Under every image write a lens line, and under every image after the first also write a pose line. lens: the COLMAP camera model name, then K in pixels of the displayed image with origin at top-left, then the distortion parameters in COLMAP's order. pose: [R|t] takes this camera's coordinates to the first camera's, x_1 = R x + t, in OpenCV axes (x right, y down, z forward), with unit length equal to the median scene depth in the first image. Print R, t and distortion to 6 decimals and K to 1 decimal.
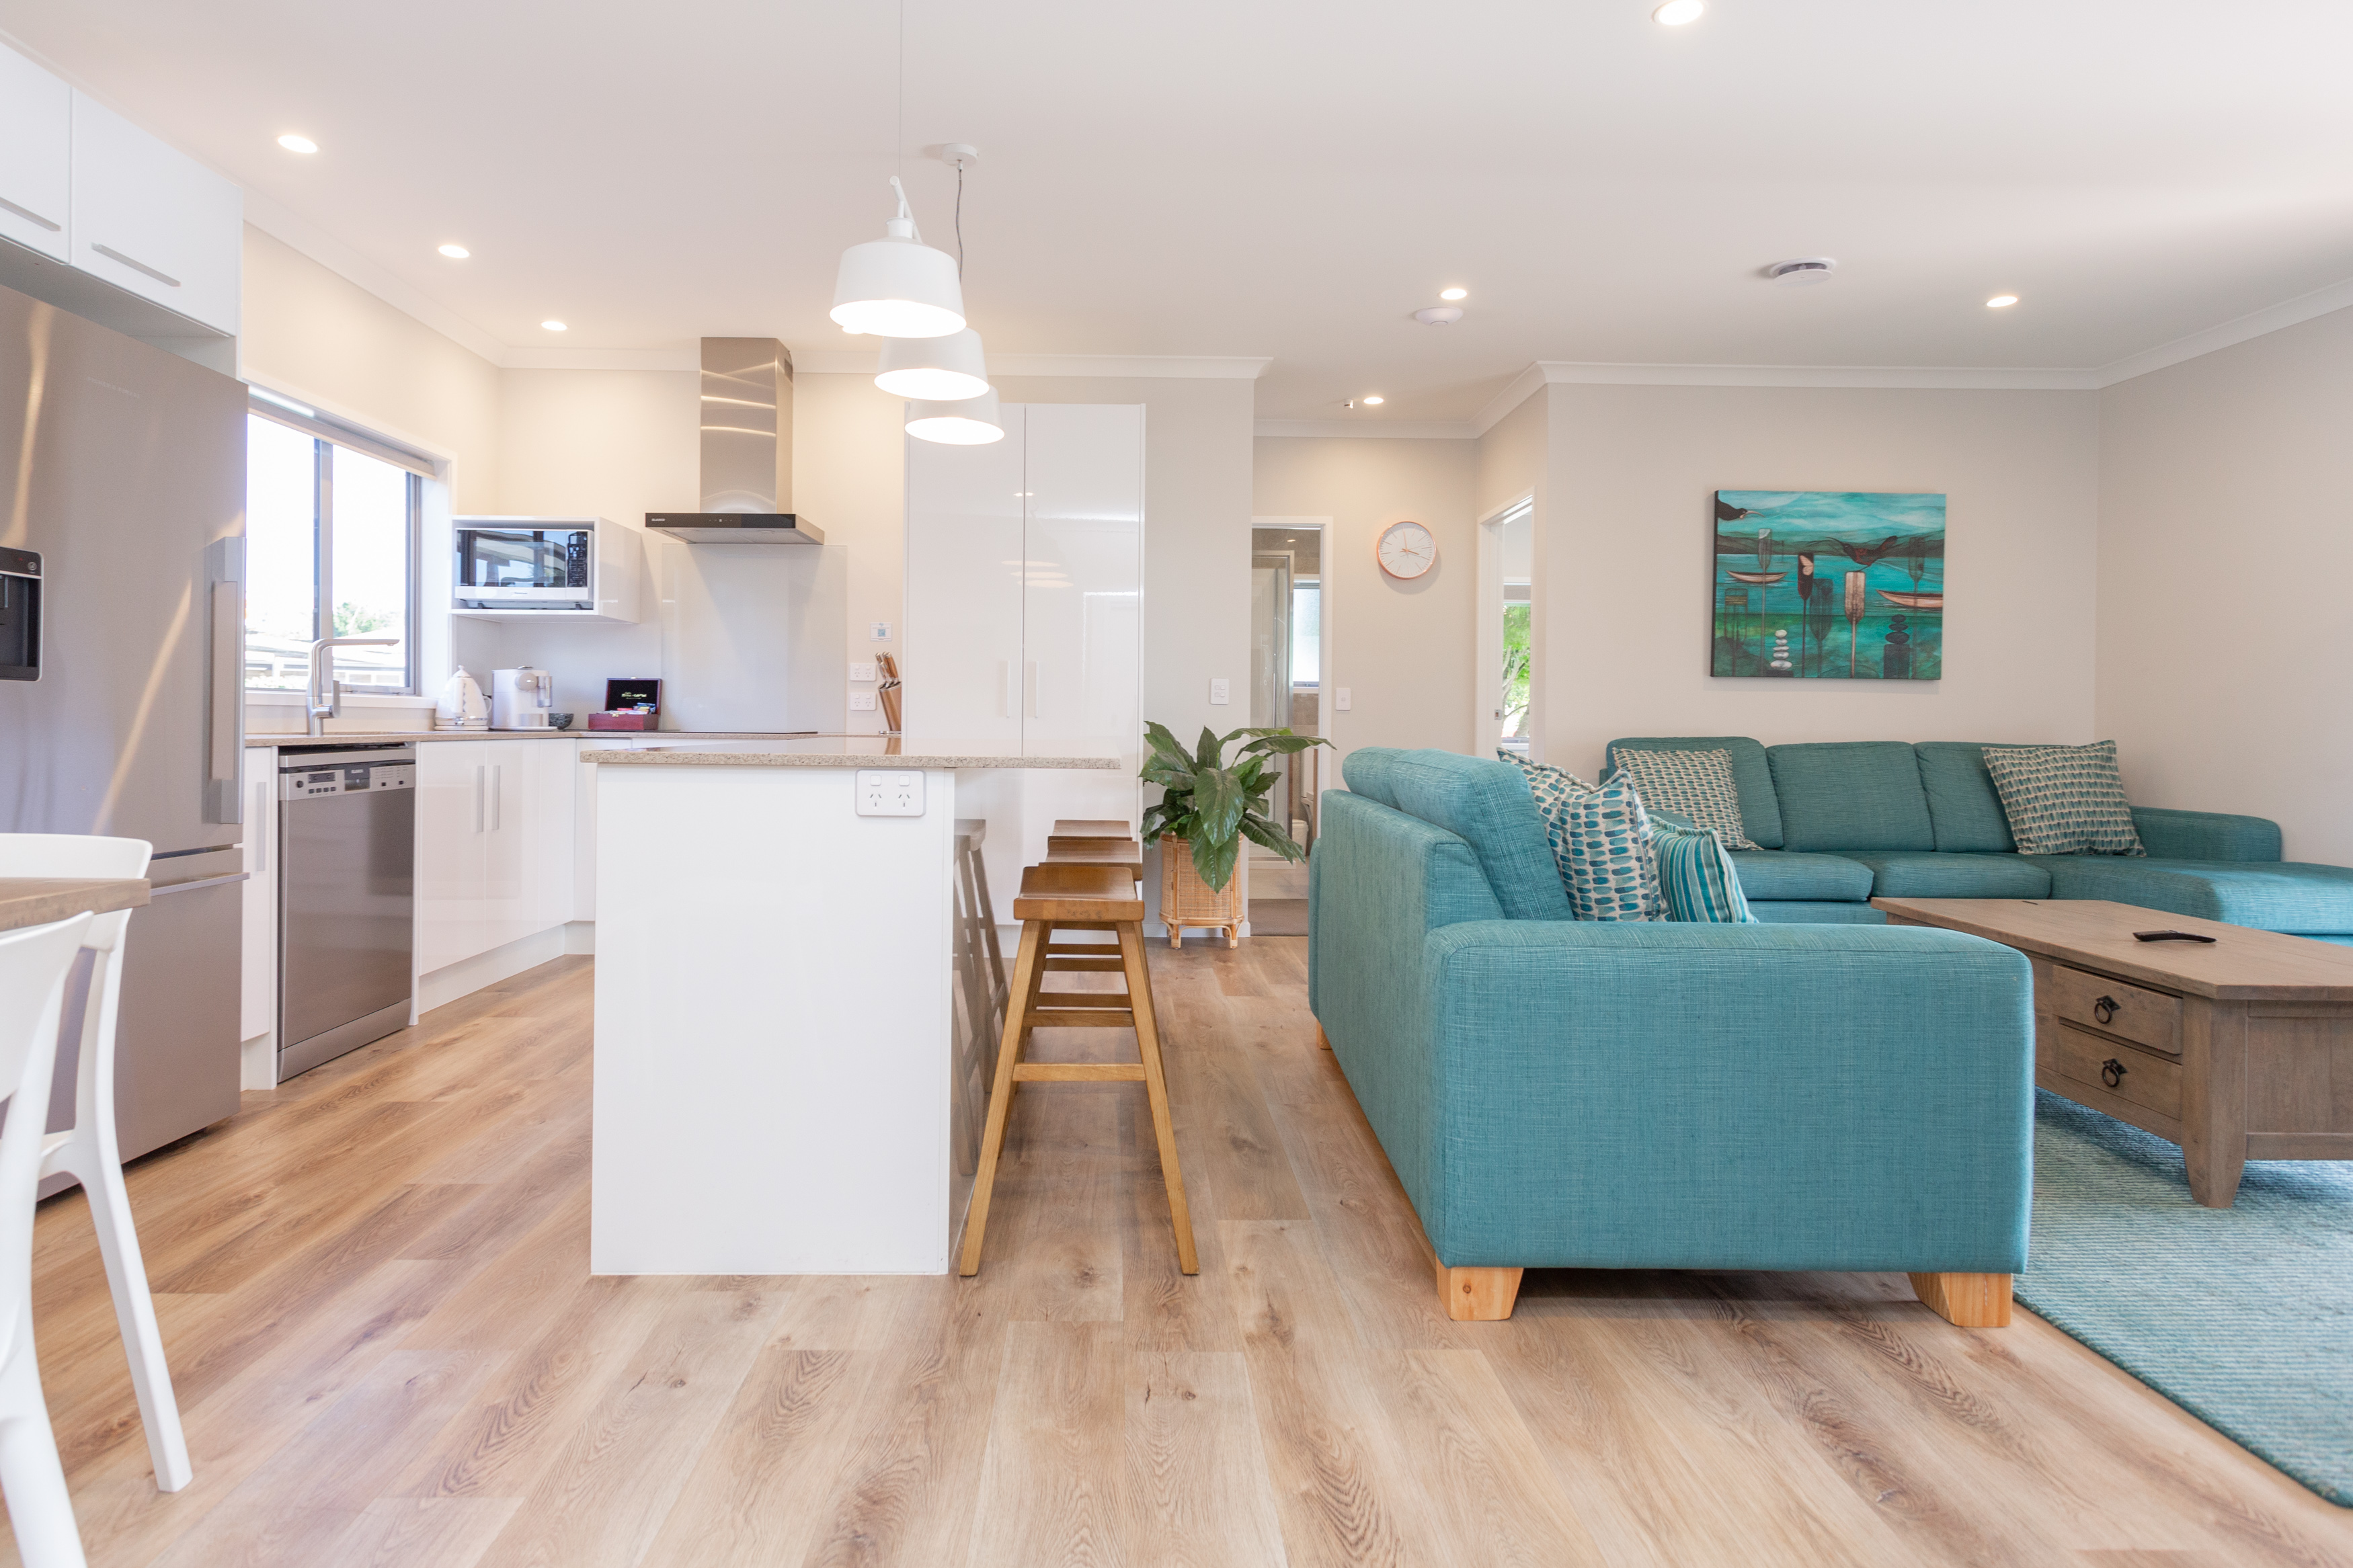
lens RADIAL K [[1133.7, 0, 1166.6], [0, 1133.7, 756.5], [0, 0, 1]] dist [0.004172, 0.001147]
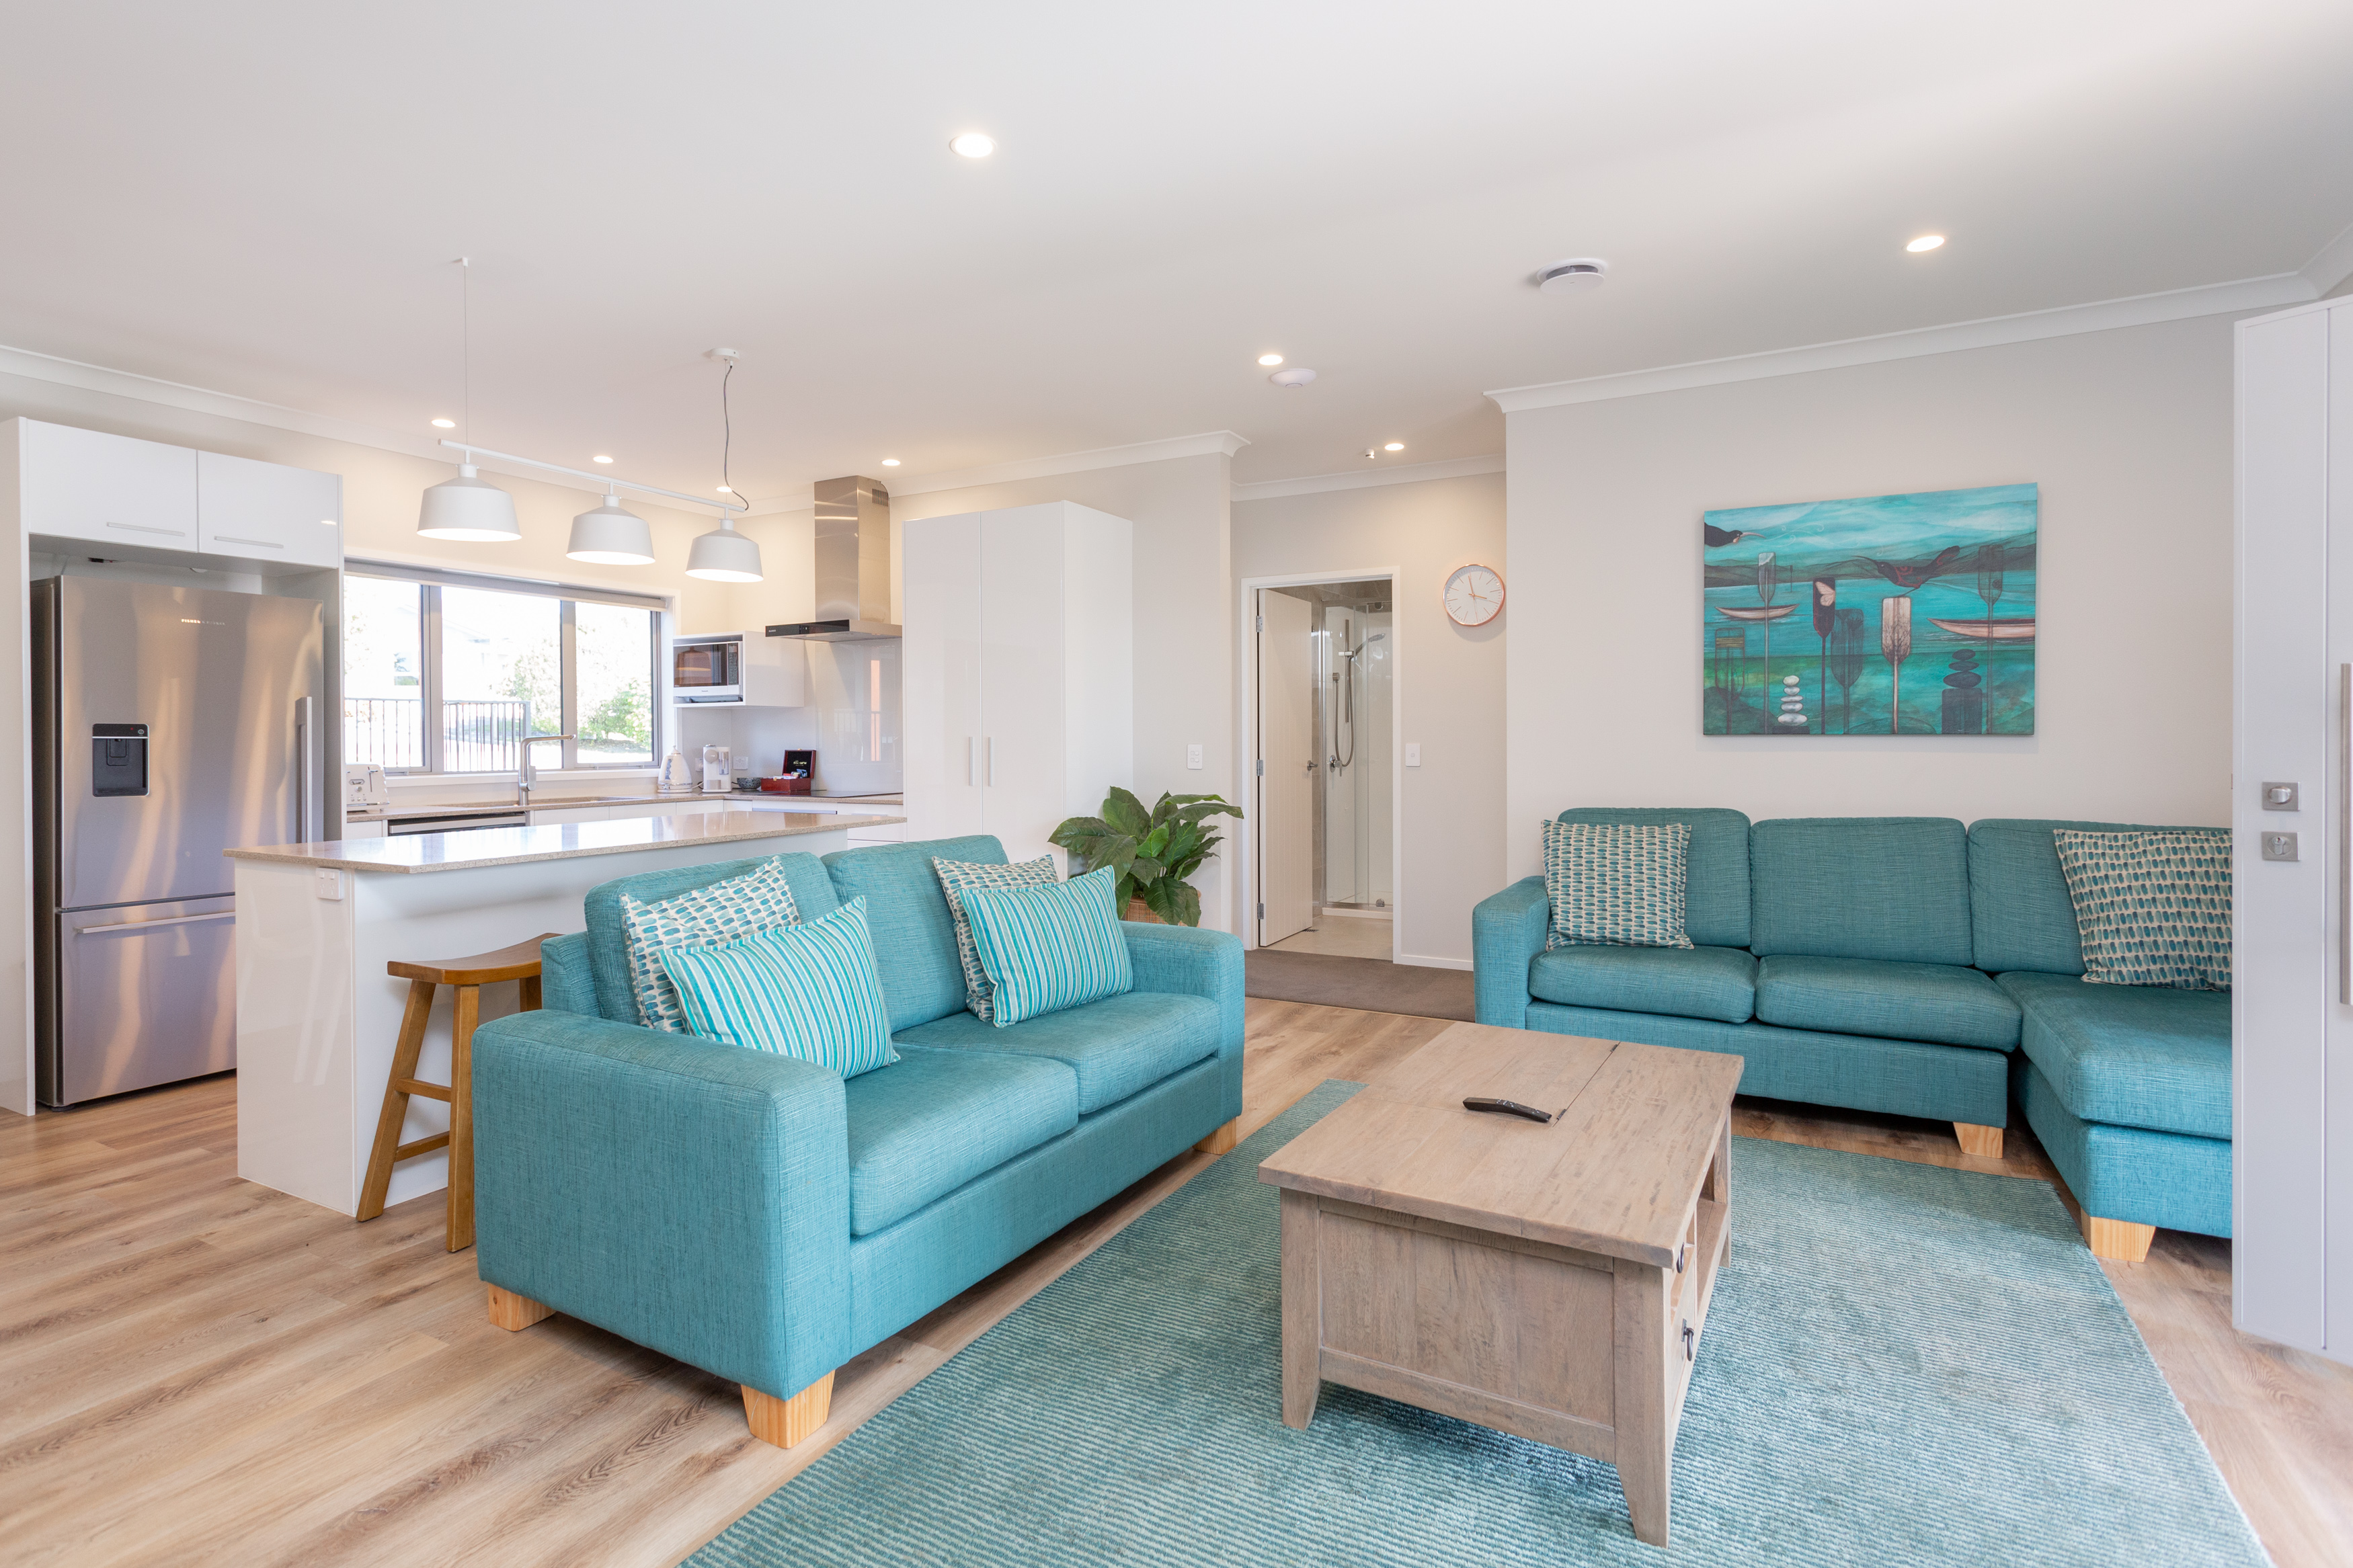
lens RADIAL K [[1112.3, 0, 1176.5], [0, 1112.3, 784.0], [0, 0, 1]] dist [0.003276, 0.000458]
pose [[0.879402, 0.003012, -0.476070, 0.536808], [0.000178, 0.999978, 0.006654, -0.040312], [0.476080, -0.005937, 0.879382, 0.096512]]
